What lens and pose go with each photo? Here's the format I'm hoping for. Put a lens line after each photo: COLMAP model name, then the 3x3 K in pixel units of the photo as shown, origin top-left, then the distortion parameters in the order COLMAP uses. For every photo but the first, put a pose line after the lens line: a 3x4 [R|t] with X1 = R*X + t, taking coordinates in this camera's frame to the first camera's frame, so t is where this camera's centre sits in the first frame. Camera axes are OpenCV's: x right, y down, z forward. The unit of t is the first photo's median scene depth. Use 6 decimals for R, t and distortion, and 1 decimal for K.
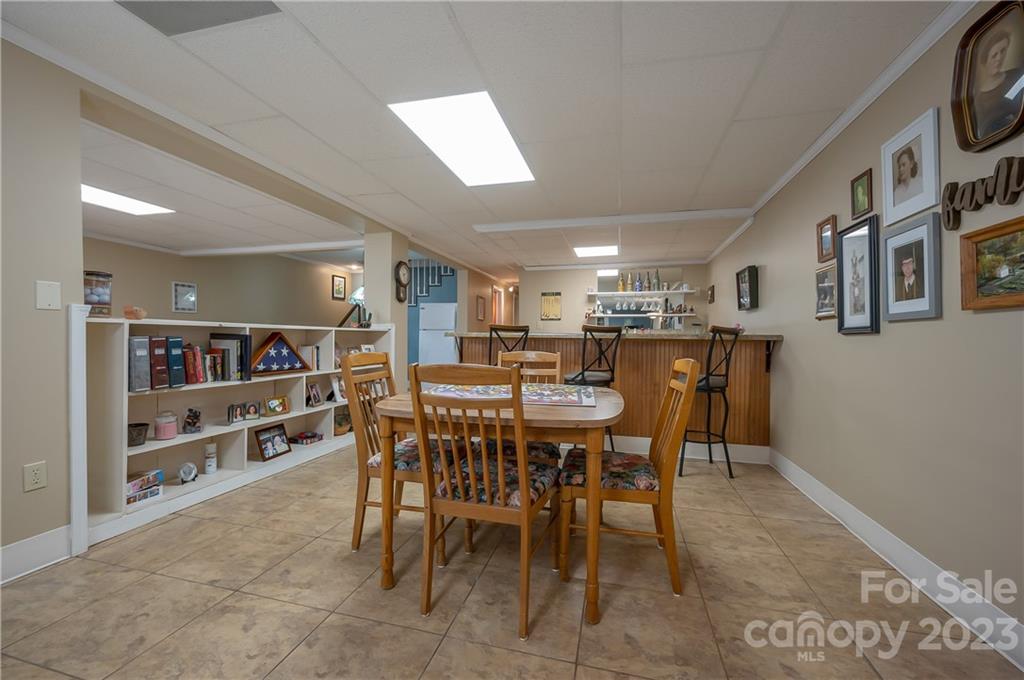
lens RADIAL K [[402.2, 0, 515.0], [0, 402.2, 338.2], [0, 0, 1]] dist [-0.000091, 0.000173]
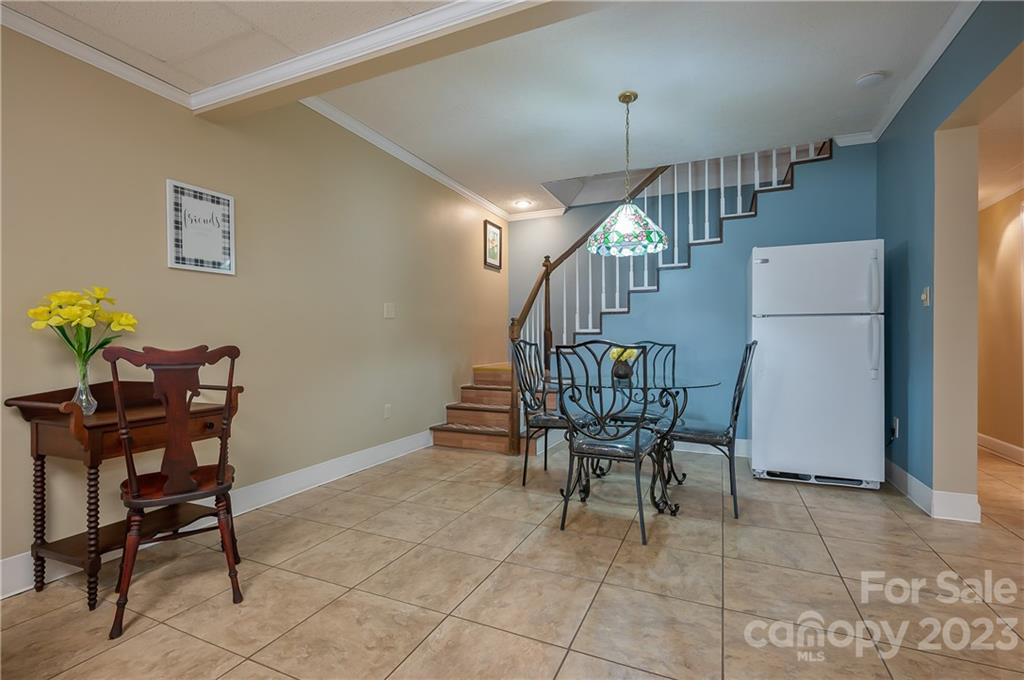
lens RADIAL K [[457.7, 0, 516.4], [0, 457.7, 348.2], [0, 0, 1]] dist [0.001516, 0.000044]
pose [[0.985195, -0.010910, -0.171092, -0.487406], [0.013102, 0.999846, 0.011688, 0.002806], [0.170938, -0.013757, 0.985186, 0.657469]]
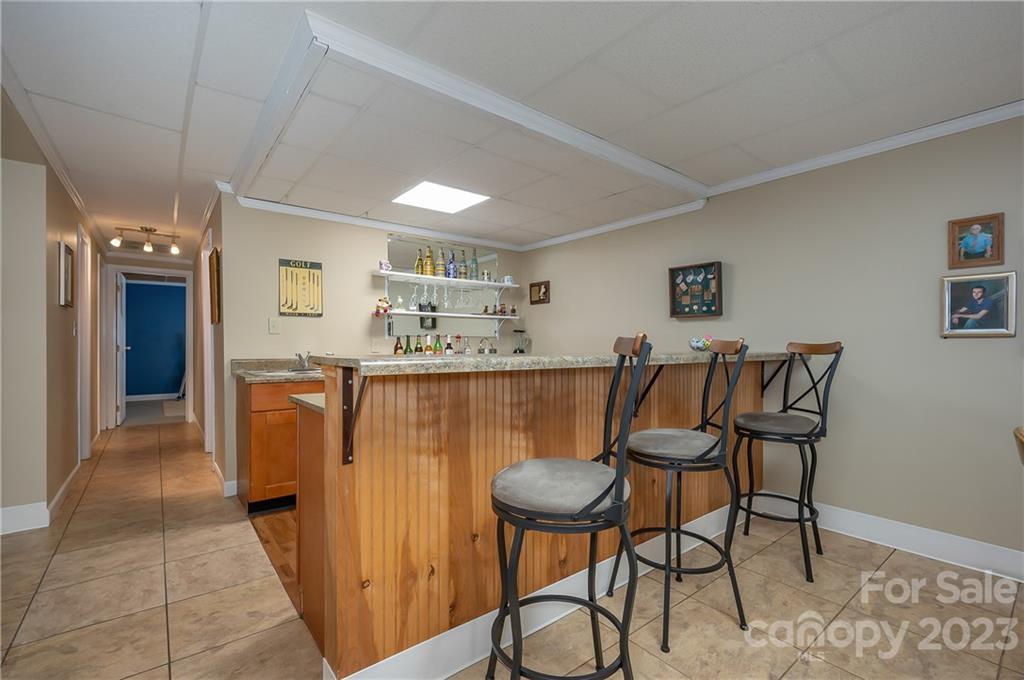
lens RADIAL K [[457.7, 0, 509.9], [0, 457.7, 342.9], [0, 0, 1]] dist [0.001516, 0.000044]
pose [[0.605237, -0.005389, 0.796027, -0.224812], [-0.002131, 0.999963, 0.008390, -0.018778], [-0.796043, -0.006774, 0.605203, 0.489251]]
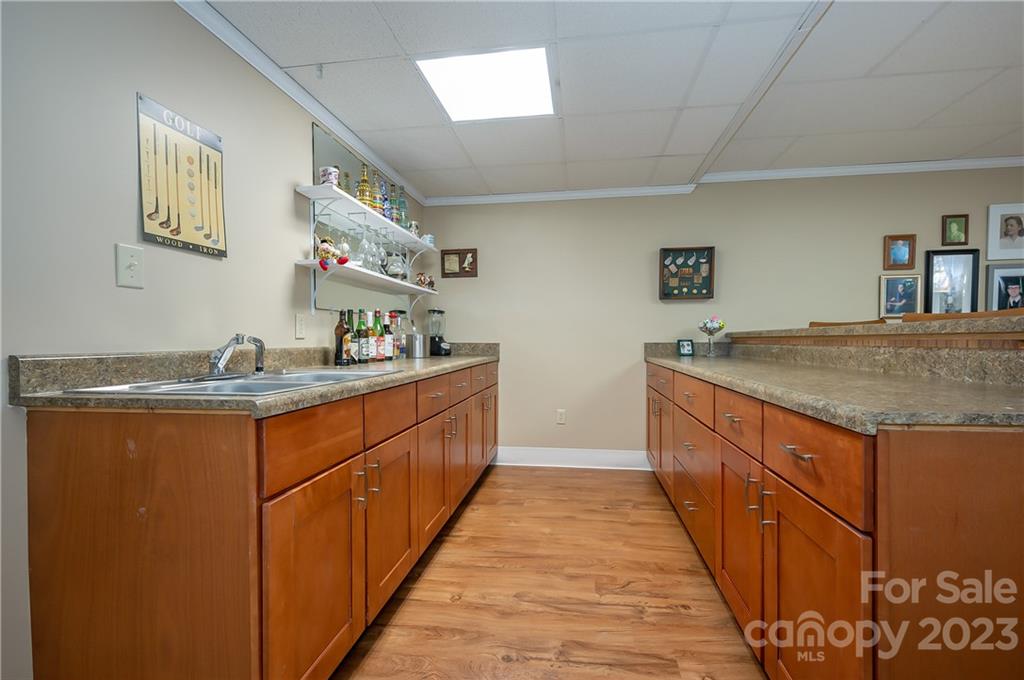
lens RADIAL K [[457.7, 0, 516.7], [0, 457.7, 343.5], [0, 0, 1]] dist [0.001516, 0.000044]
pose [[-0.110195, -0.015975, 0.993782, -0.180770], [0.001291, 0.999868, 0.016216, -0.000532], [-0.993909, 0.003070, -0.110160, 0.932558]]
